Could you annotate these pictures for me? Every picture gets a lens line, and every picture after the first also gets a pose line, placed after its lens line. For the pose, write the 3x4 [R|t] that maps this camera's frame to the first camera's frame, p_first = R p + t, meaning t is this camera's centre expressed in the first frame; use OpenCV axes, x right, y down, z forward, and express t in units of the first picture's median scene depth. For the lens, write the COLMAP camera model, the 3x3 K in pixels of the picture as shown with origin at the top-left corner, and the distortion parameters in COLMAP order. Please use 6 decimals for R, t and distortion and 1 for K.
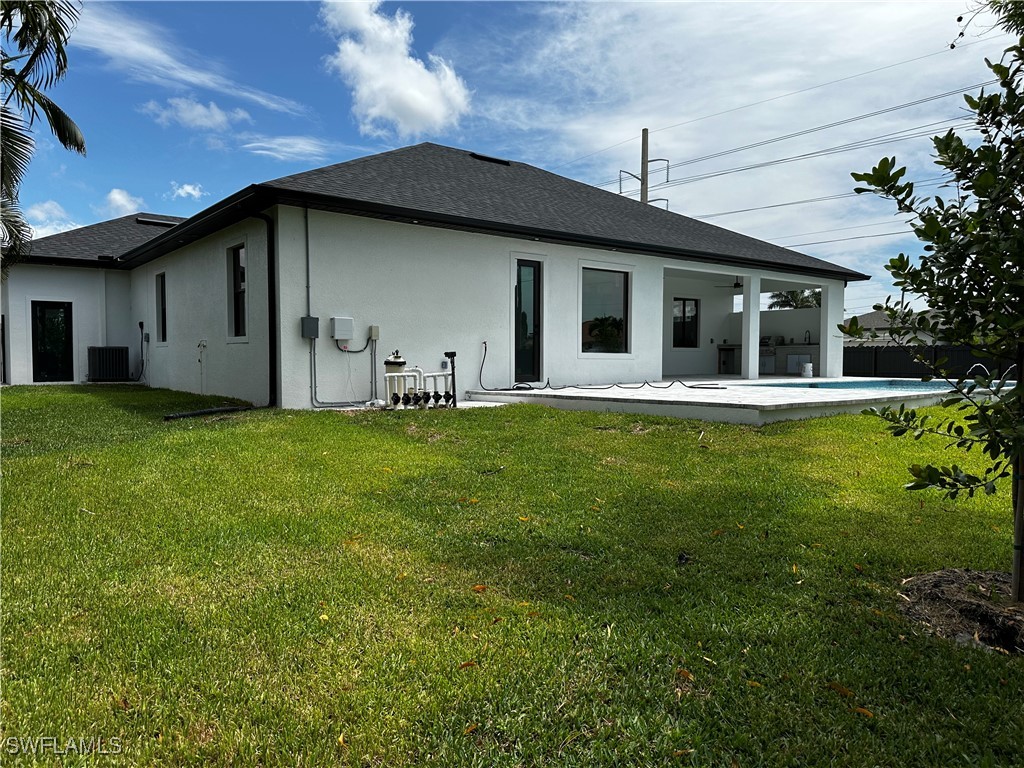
lens RADIAL K [[720.0, 0, 512.0], [0, 720.0, 384.0], [0, 0, 1]] dist [0.069857, -0.084883]
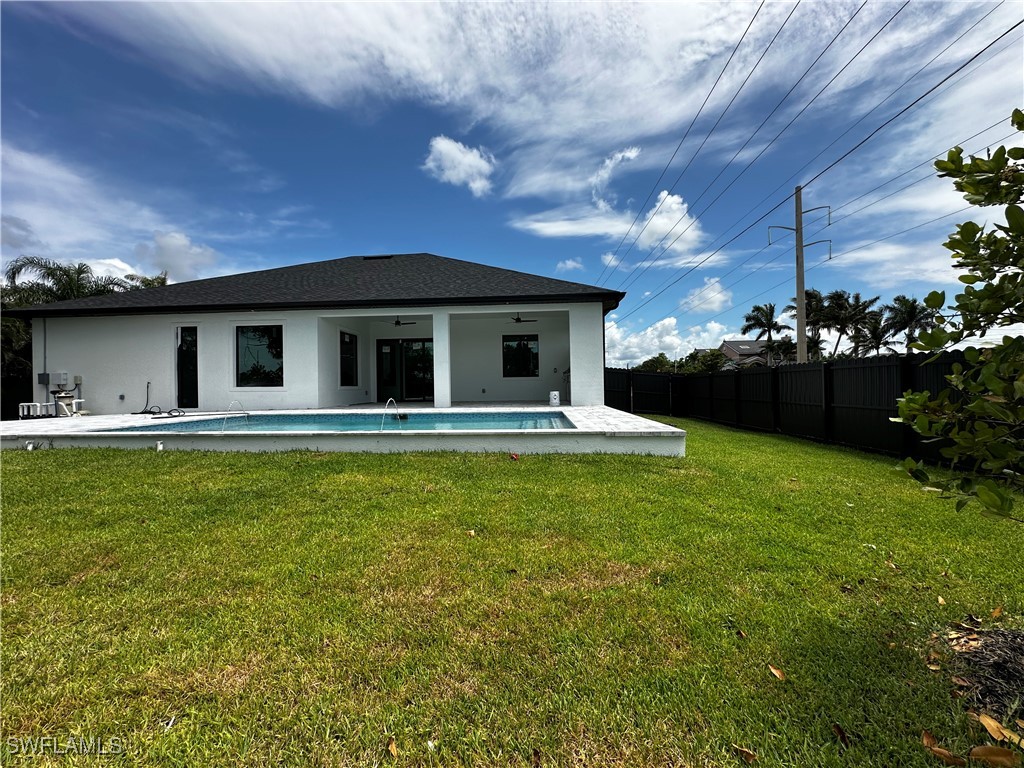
lens RADIAL K [[408.3, 0, 514.7], [0, 408.3, 379.4], [0, 0, 1]] dist [-0.001180, -0.000126]
pose [[0.748747, -0.024455, -0.662404, 3.179566], [-0.006246, 0.999015, -0.043942, -0.084392], [0.662826, 0.037039, 0.747857, 2.385999]]
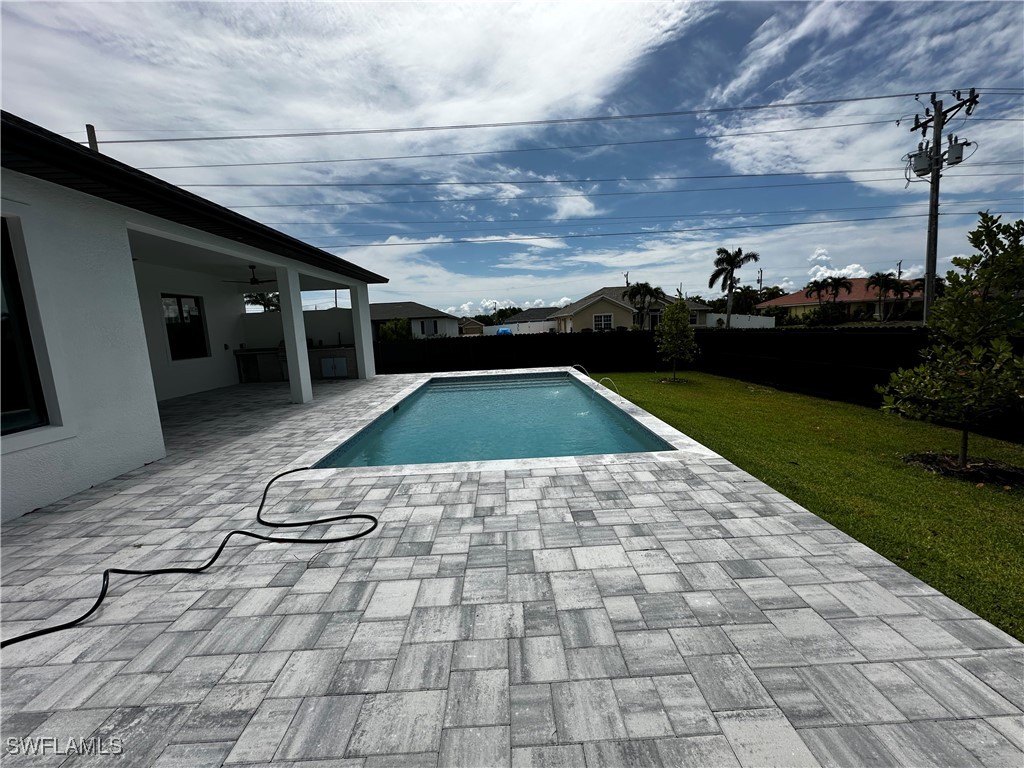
lens RADIAL K [[408.3, 0, 514.7], [0, 408.3, 379.4], [0, 0, 1]] dist [-0.001180, -0.000126]
pose [[0.595972, -0.136157, 0.791378, 0.456642], [0.075361, 0.990654, 0.113690, -0.246475], [-0.799461, -0.008117, 0.600663, 2.153183]]
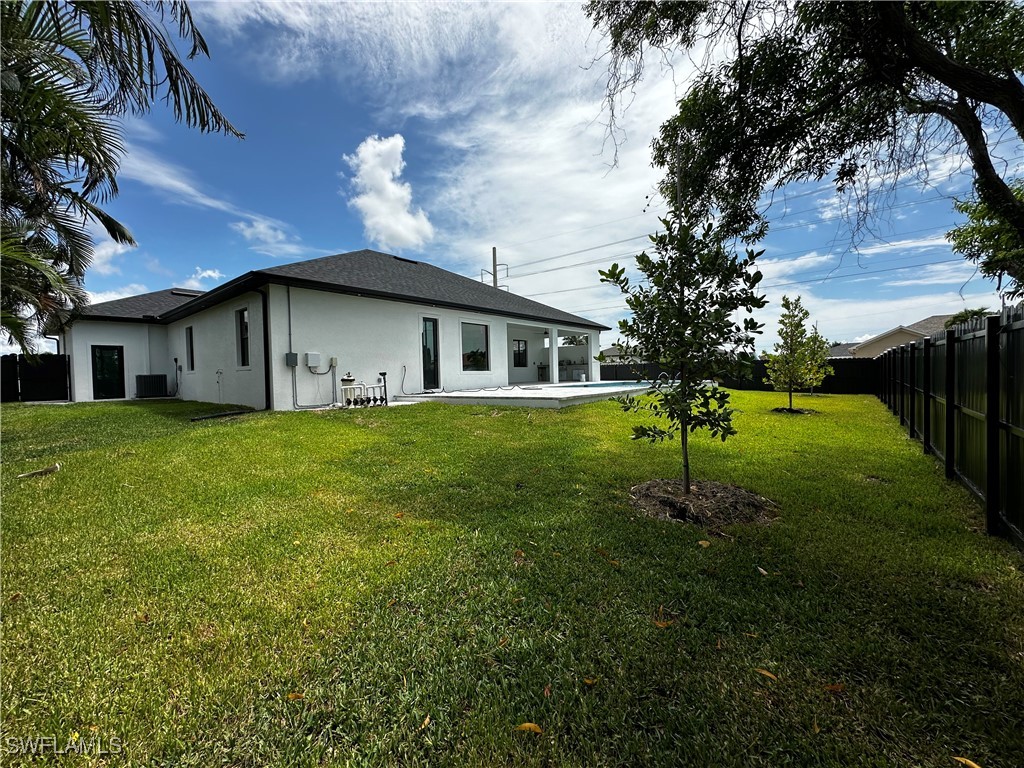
lens RADIAL K [[411.0, 0, 511.8], [0, 411.0, 374.7], [0, 0, 1]] dist [0.001373, -0.000052]
pose [[0.977036, -0.024404, 0.211674, 0.010341], [0.031774, 0.998999, -0.031485, 0.000104], [-0.210694, 0.037487, 0.976833, 0.011067]]
